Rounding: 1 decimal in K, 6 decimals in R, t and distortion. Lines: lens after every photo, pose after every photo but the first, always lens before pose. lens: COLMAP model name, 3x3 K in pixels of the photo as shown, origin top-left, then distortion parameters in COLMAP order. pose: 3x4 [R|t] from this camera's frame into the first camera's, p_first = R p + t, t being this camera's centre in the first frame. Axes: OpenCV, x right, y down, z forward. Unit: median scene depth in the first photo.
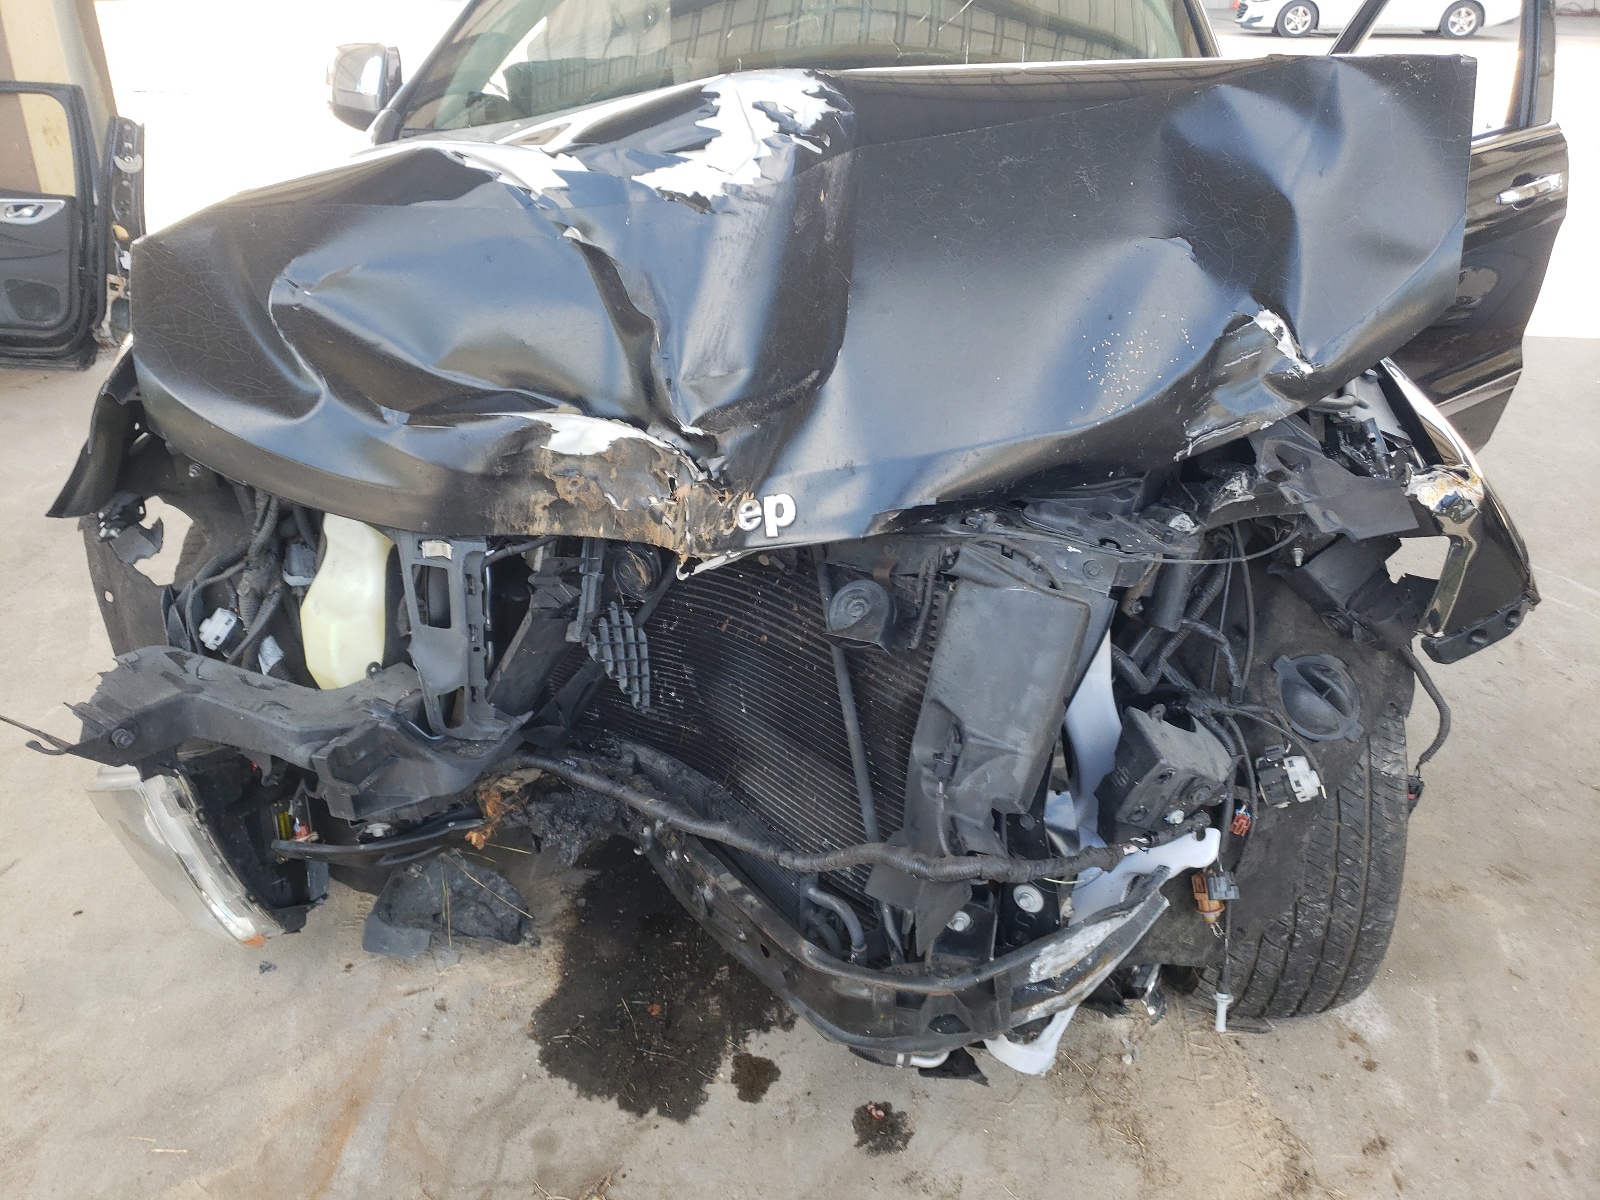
lens RADIAL K [[1294.0, 0, 722.9], [0, 1294.0, 596.8], [0, 0, 1]] dist [-0.001055, 0.018279]
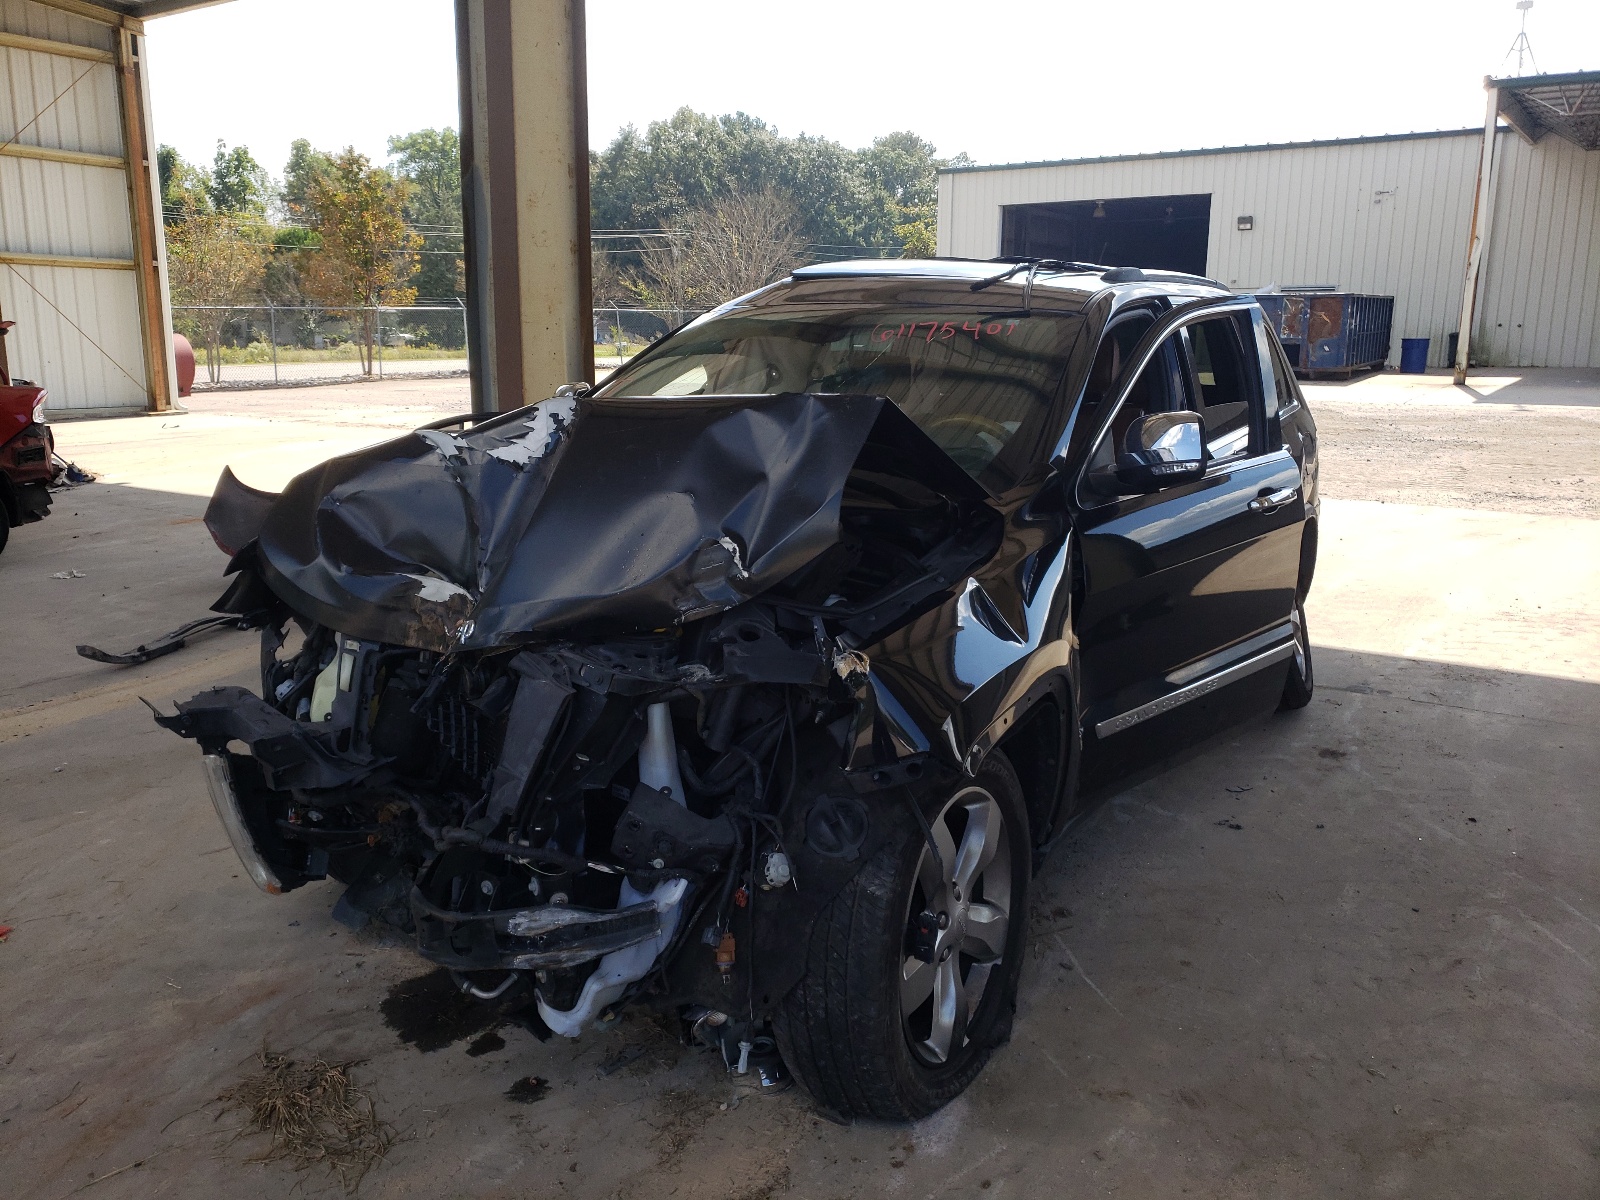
lens RADIAL K [[1294.0, 0, 722.9], [0, 1294.0, 596.8], [0, 0, 1]] dist [-0.001055, 0.018279]
pose [[0.882160, 0.088230, -0.462612, 0.962148], [-0.202984, 0.957603, -0.204437, 0.147647], [0.424961, 0.274249, 0.862668, -0.290246]]
